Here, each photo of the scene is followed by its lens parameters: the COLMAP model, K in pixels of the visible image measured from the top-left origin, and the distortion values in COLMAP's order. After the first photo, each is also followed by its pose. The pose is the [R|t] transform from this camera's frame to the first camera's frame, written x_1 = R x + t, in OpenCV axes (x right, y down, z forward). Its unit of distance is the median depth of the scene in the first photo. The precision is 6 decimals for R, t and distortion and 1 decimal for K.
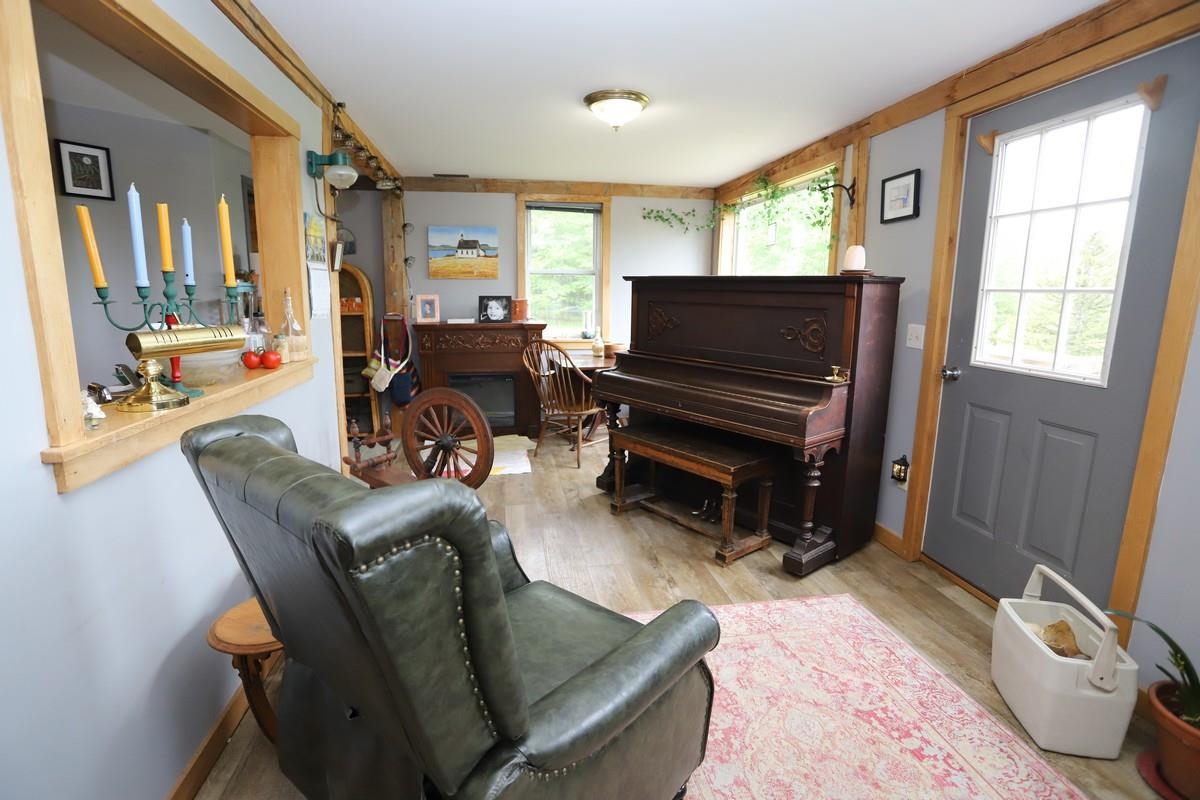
lens RADIAL K [[577.6, 0, 595.9], [0, 577.6, 390.1], [0, 0, 1]] dist [-0.066626, 0.023362]
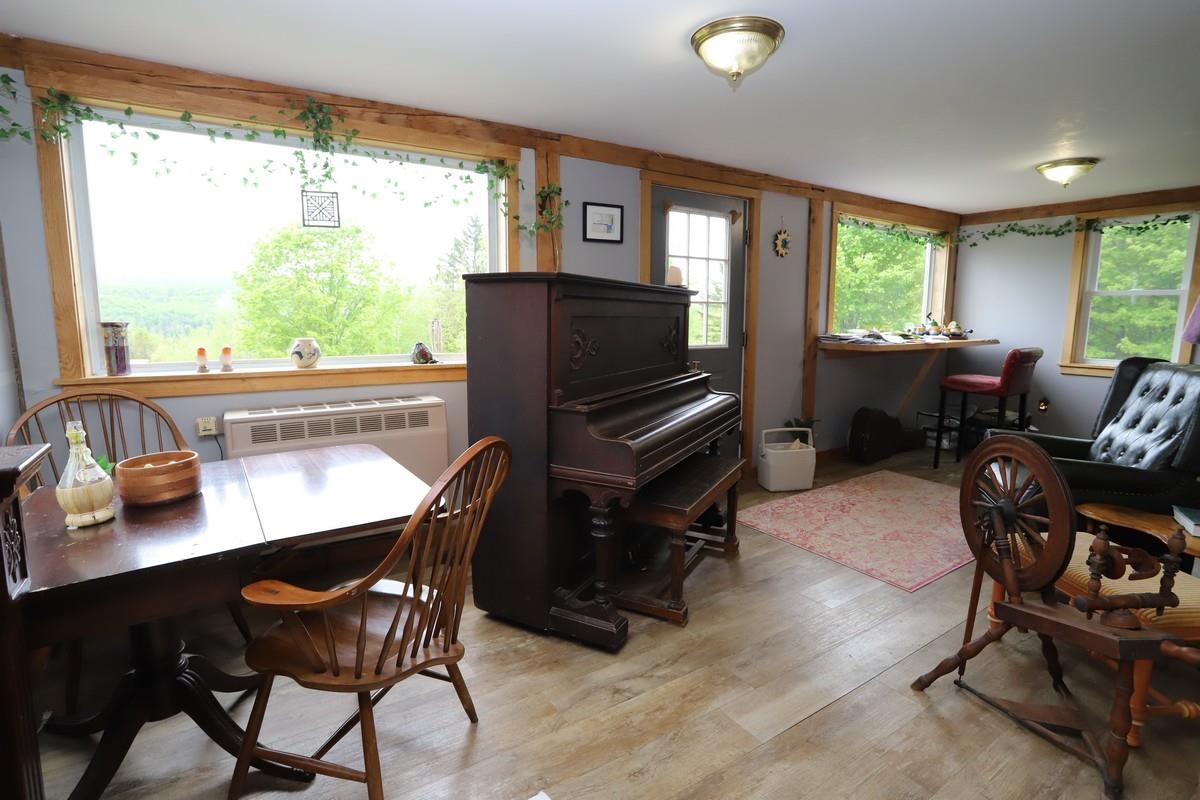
lens RADIAL K [[577.6, 0, 598.5], [0, 577.6, 397.7], [0, 0, 1]] dist [-0.066626, 0.023362]
pose [[-0.400991, -0.145116, 0.904515, -0.628944], [0.148308, 0.964064, 0.220418, -0.264357], [-0.903997, 0.222533, -0.365060, 1.587607]]
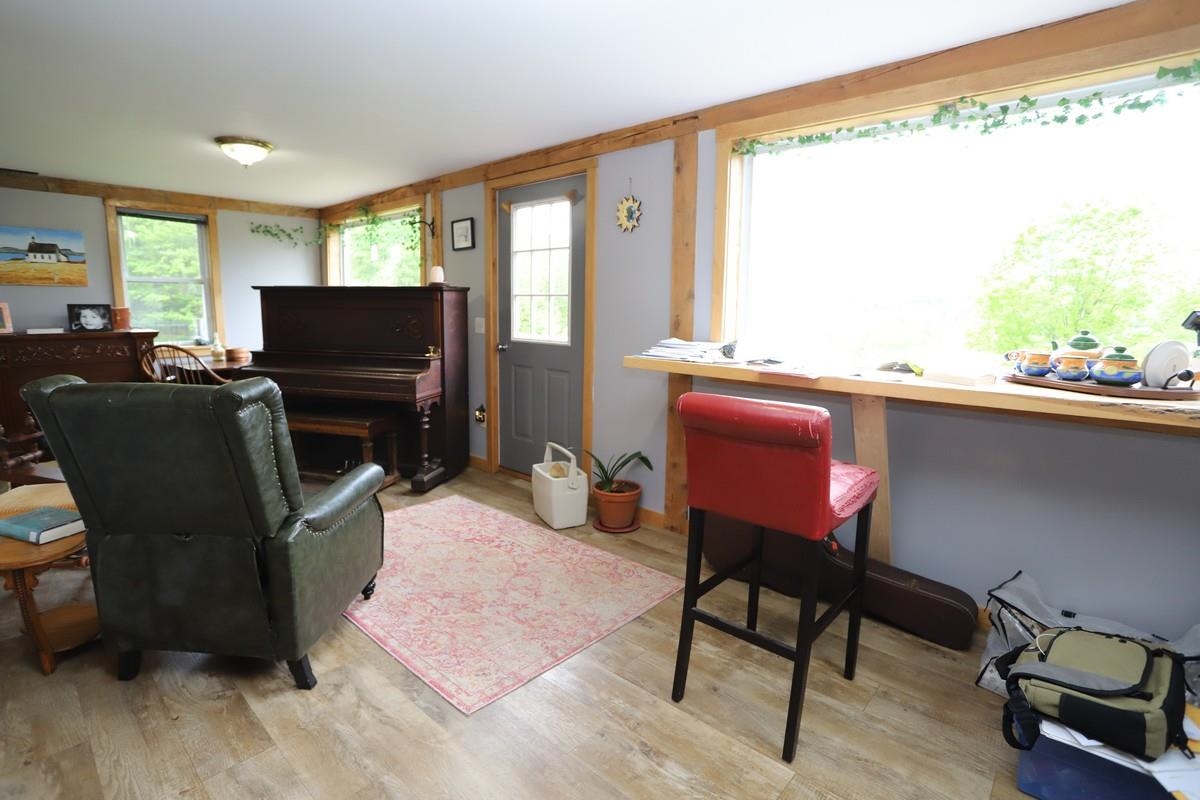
lens RADIAL K [[577.6, 0, 590.7], [0, 577.6, 393.3], [0, 0, 1]] dist [-0.066626, 0.023362]
pose [[0.788638, -0.092510, 0.607859, -0.165806], [0.099107, 0.994815, 0.022819, 0.081027], [-0.606818, 0.042247, 0.793717, -0.414263]]
